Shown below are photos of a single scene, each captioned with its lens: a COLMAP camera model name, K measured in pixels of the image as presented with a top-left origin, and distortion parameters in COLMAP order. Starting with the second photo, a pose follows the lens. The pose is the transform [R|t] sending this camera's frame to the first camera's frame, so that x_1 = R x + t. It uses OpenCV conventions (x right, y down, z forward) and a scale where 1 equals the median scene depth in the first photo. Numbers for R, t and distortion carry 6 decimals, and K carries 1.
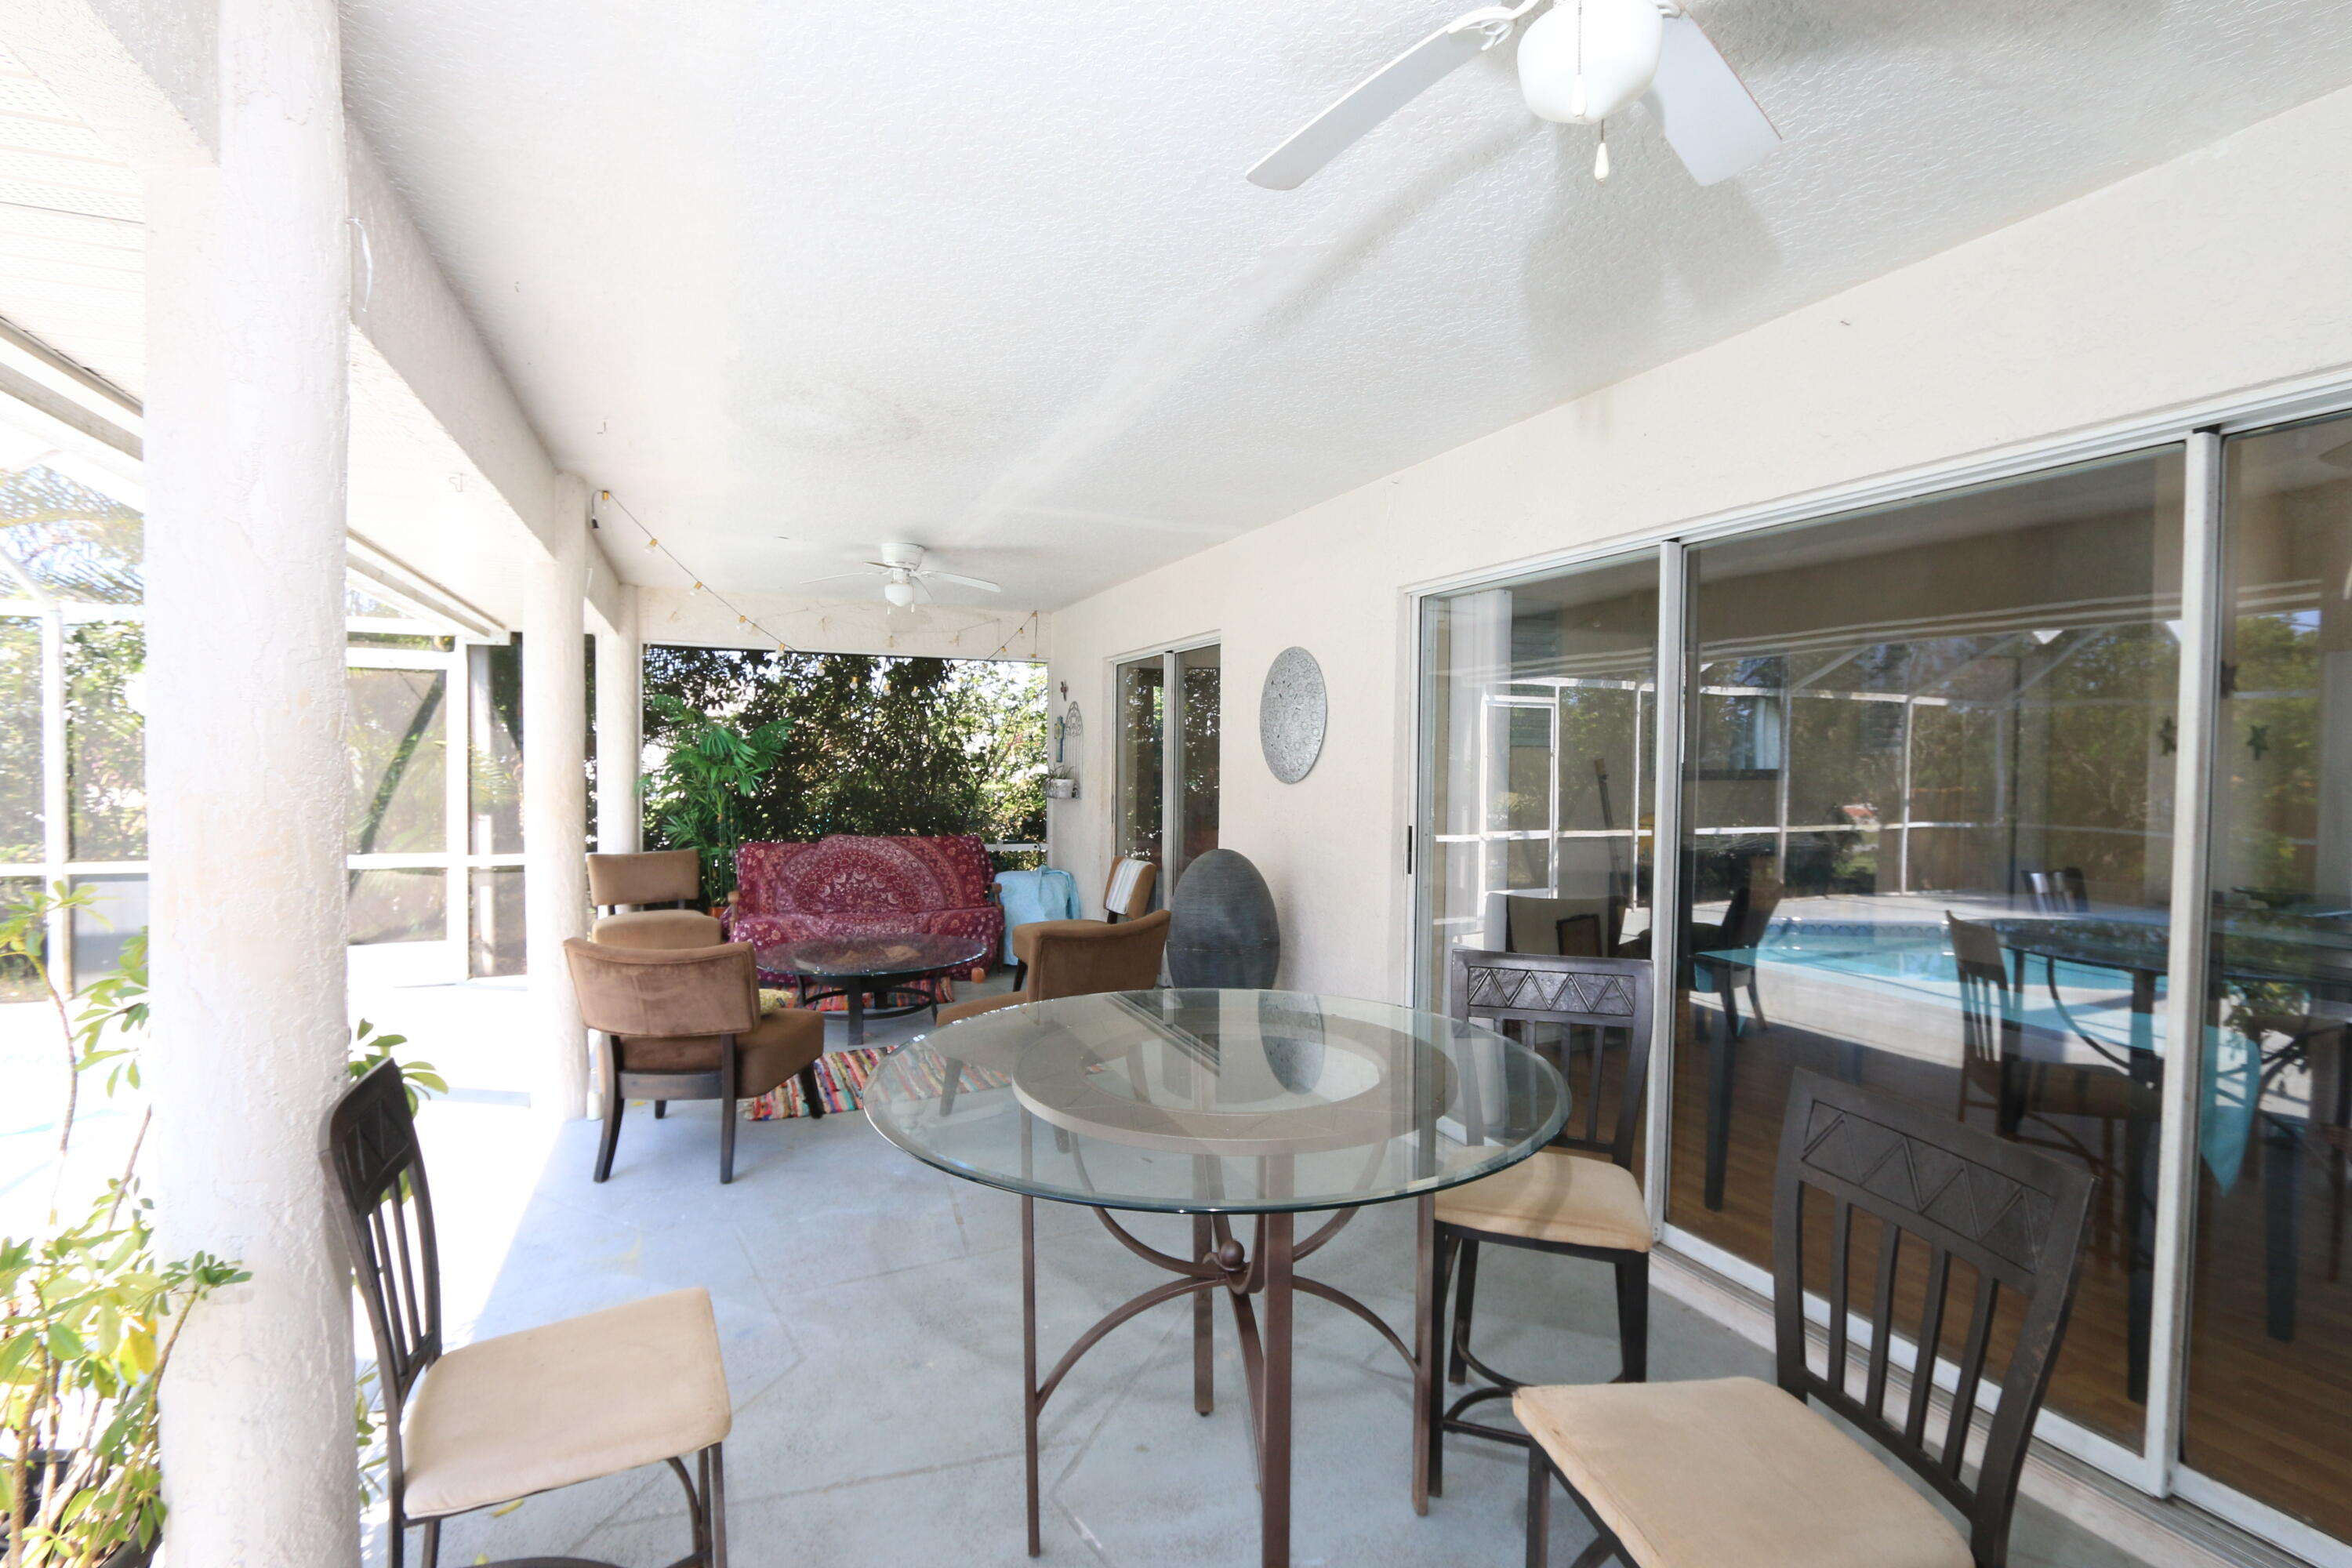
lens RADIAL K [[1127.6, 0, 1184.9], [0, 1127.6, 791.6], [0, 0, 1]] dist [-0.000002, -0.000095]
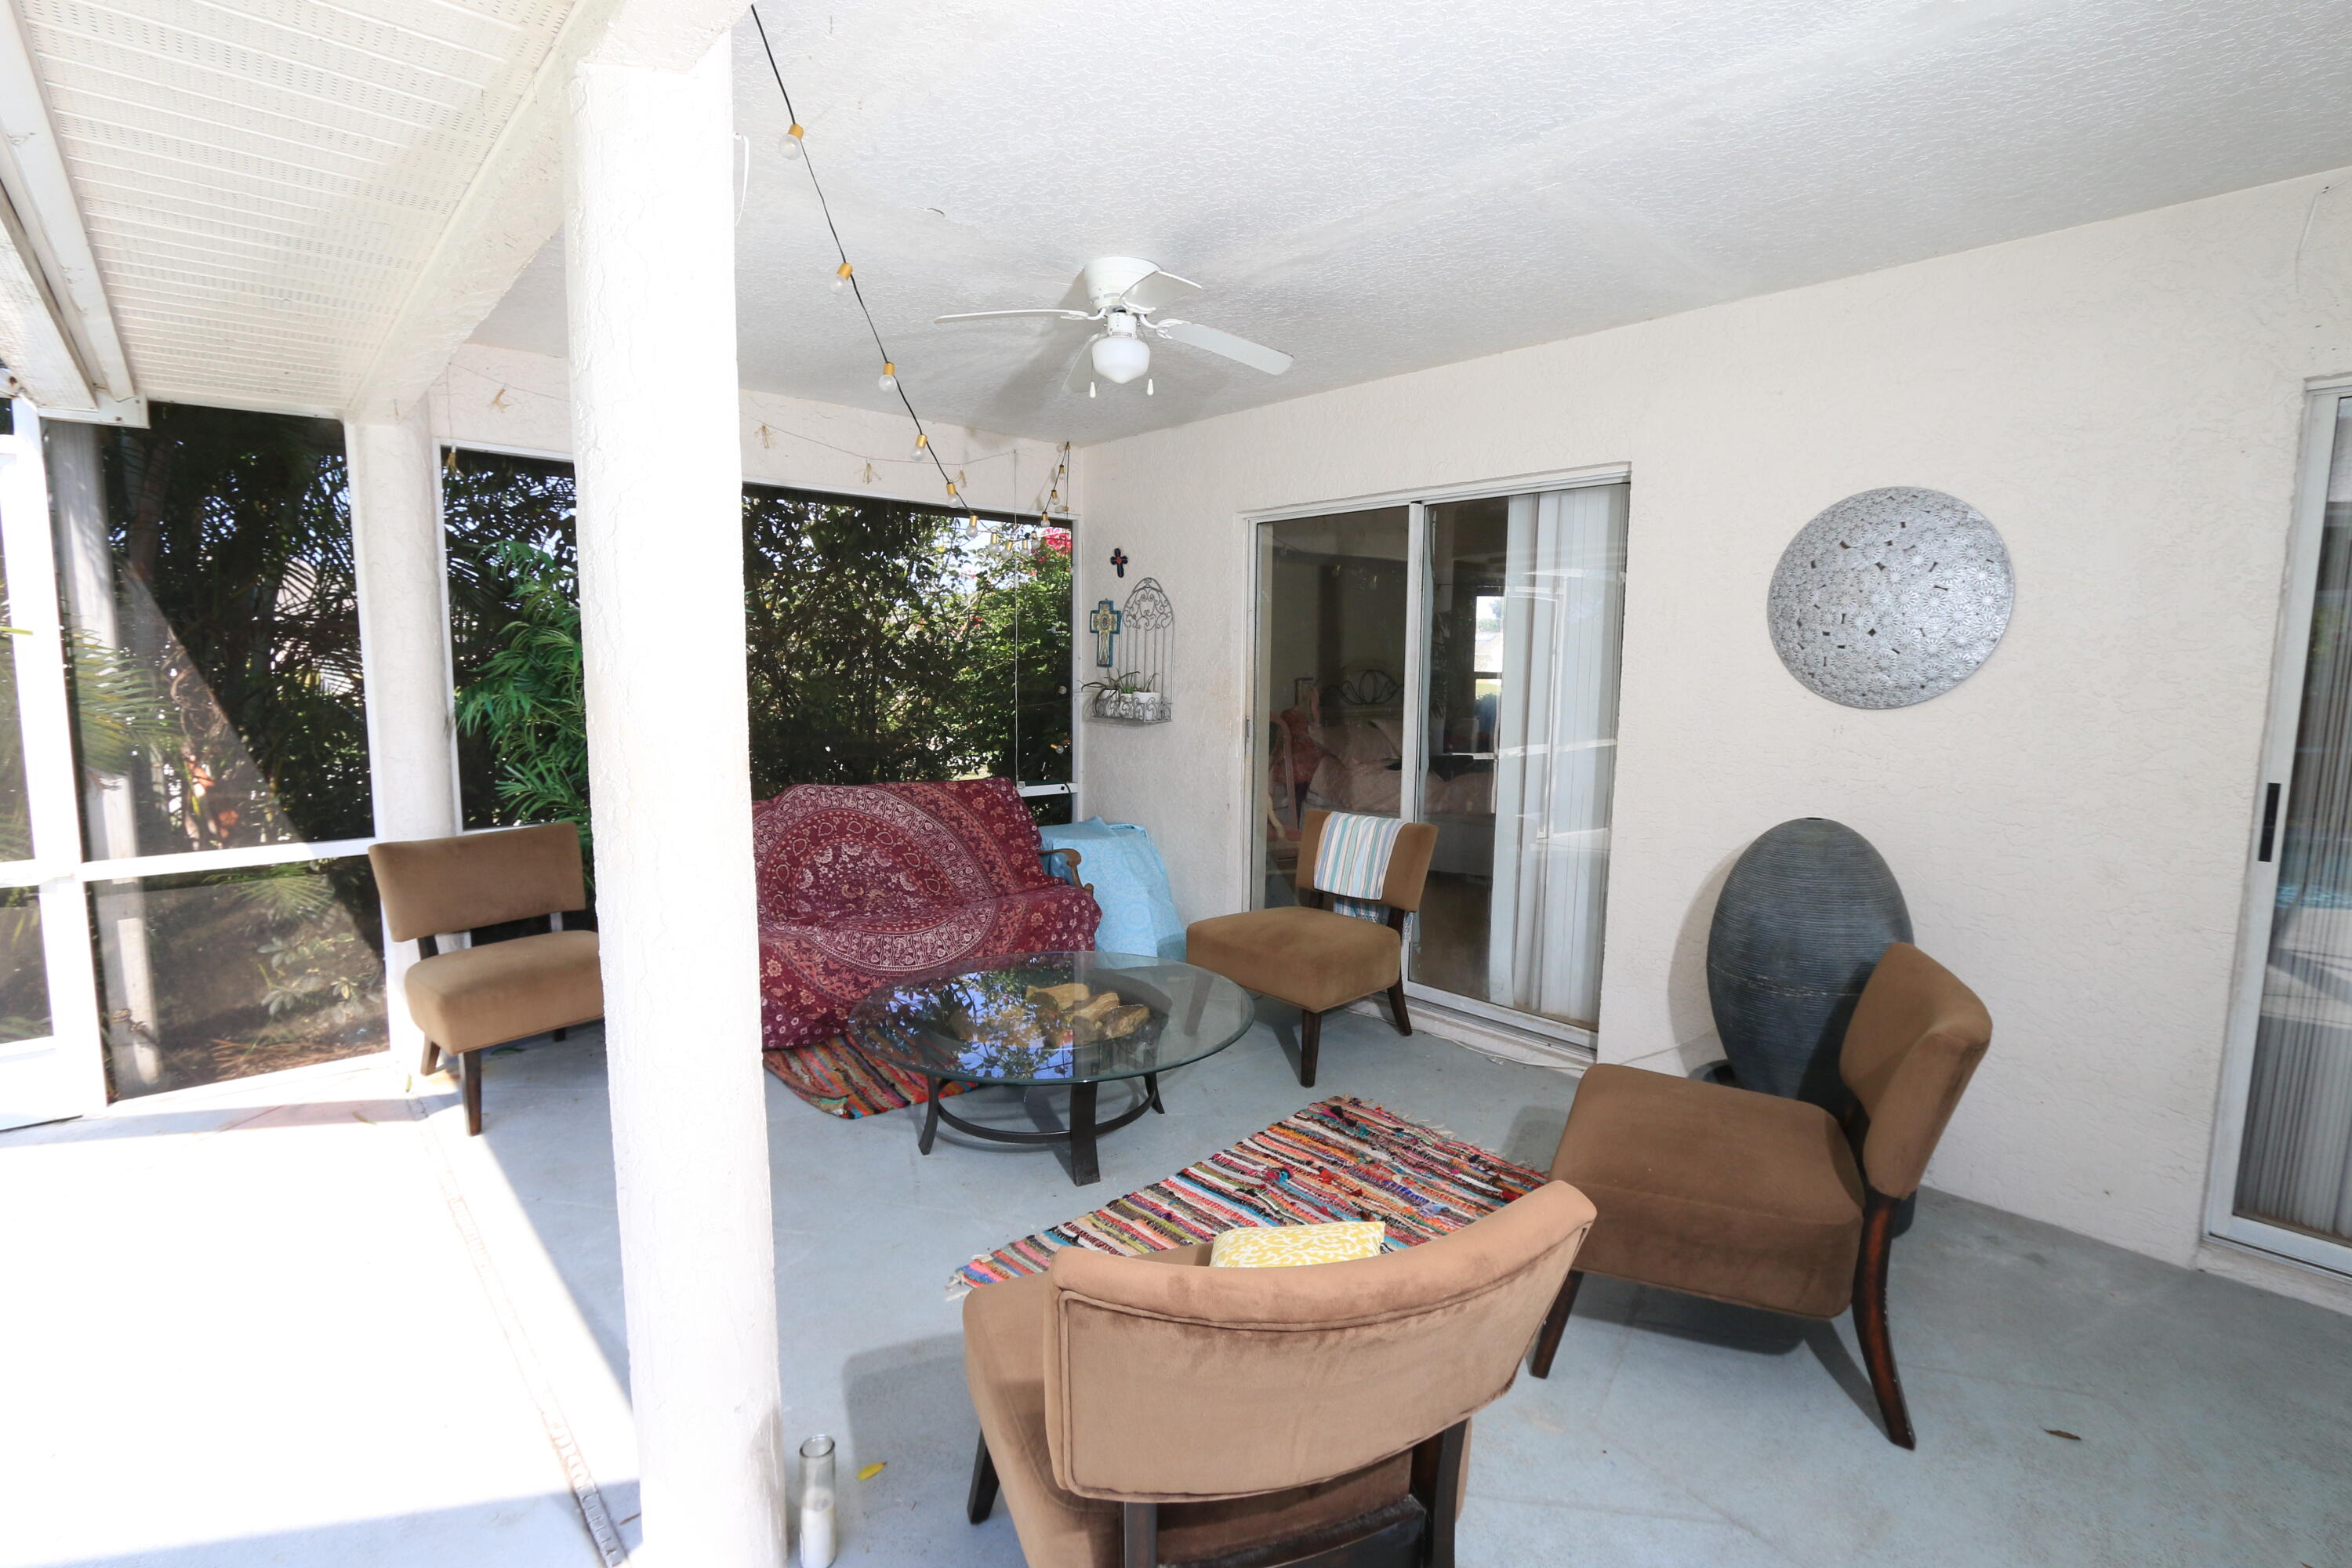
lens RADIAL K [[1078.3, 0, 1190.5], [0, 1078.3, 786.2], [0, 0, 1]] dist [-0.024041, 0.006108]
pose [[0.940990, -0.036675, 0.336443, -0.325773], [0.006467, 0.995878, 0.090469, -0.014119], [-0.338374, -0.082955, 0.937348, 0.395291]]
